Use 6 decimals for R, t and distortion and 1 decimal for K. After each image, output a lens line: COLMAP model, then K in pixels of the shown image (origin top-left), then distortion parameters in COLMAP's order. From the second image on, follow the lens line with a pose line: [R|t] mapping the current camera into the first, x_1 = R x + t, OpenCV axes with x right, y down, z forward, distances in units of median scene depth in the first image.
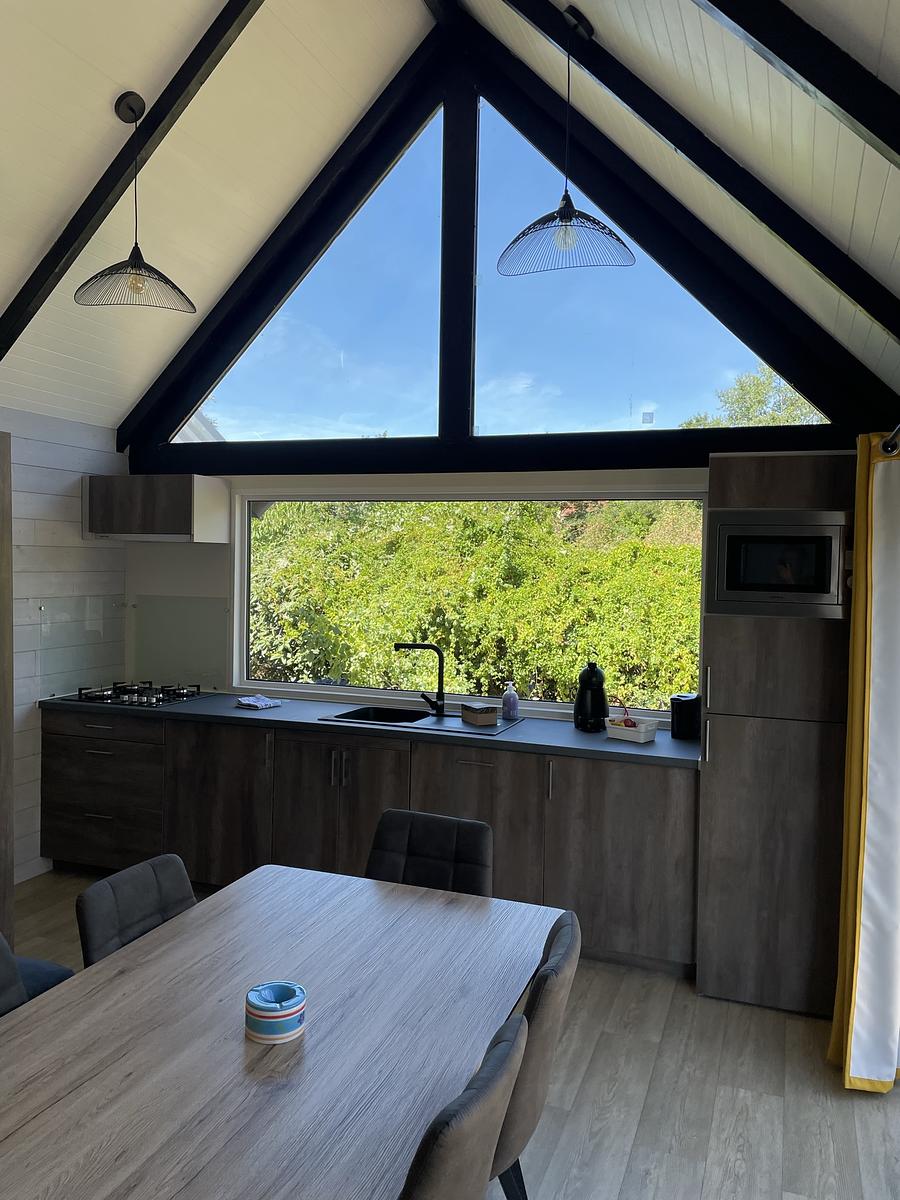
lens RADIAL K [[913.8, 0, 439.6], [0, 913.8, 579.8], [0, 0, 1]] dist [0.055969, -0.028459]
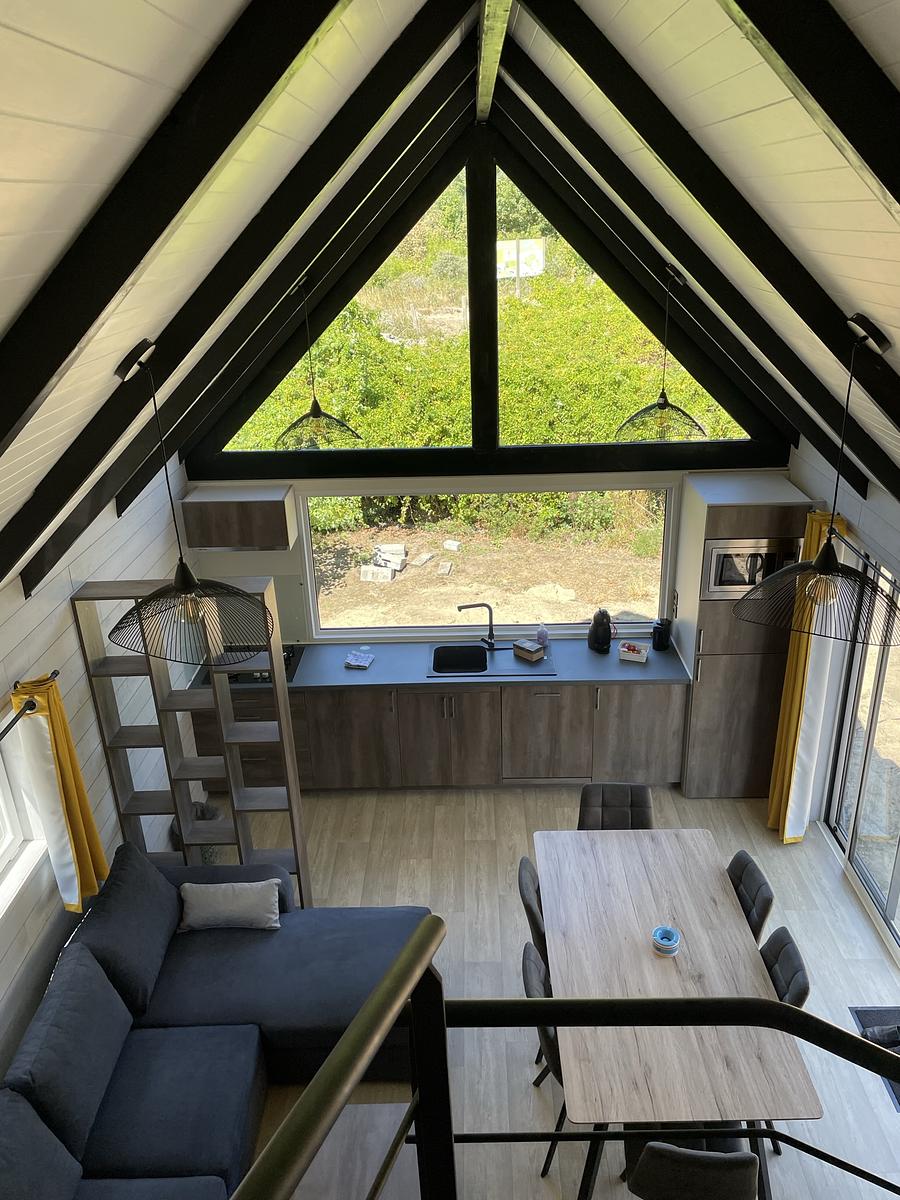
lens RADIAL K [[913.8, 0, 452.8], [0, 913.8, 592.4], [0, 0, 1]] dist [0.055969, -0.028459]
pose [[0.937784, -0.176354, 0.299100, -0.533862], [0.053316, 0.924336, 0.377837, -0.541491], [-0.343102, -0.338383, 0.876229, -0.230470]]
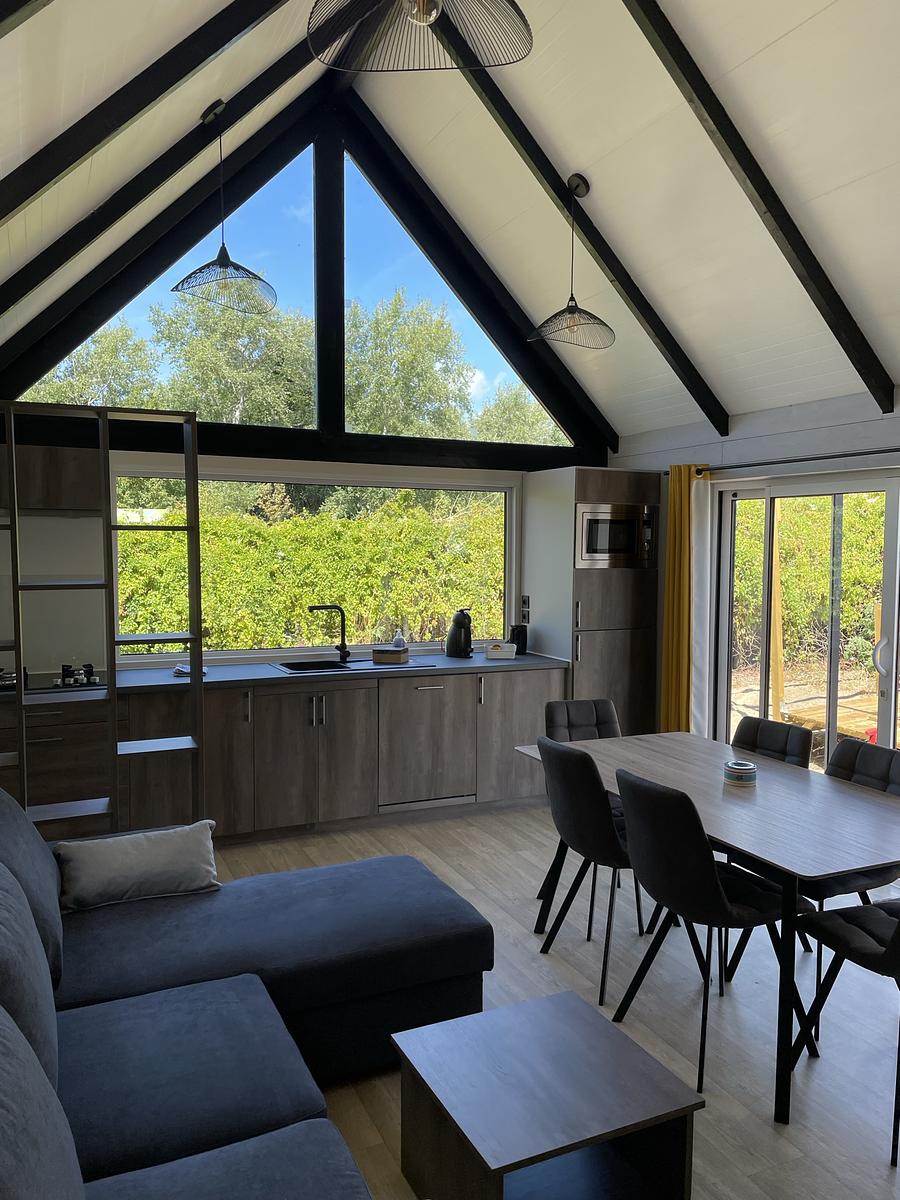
lens RADIAL K [[913.8, 0, 463.5], [0, 913.8, 601.5], [0, 0, 1]] dist [0.055969, -0.028459]
pose [[0.696691, -0.059886, 0.714868, -0.863289], [0.018147, 0.997662, 0.065891, -0.012224], [-0.717142, -0.032933, 0.696148, 0.039529]]
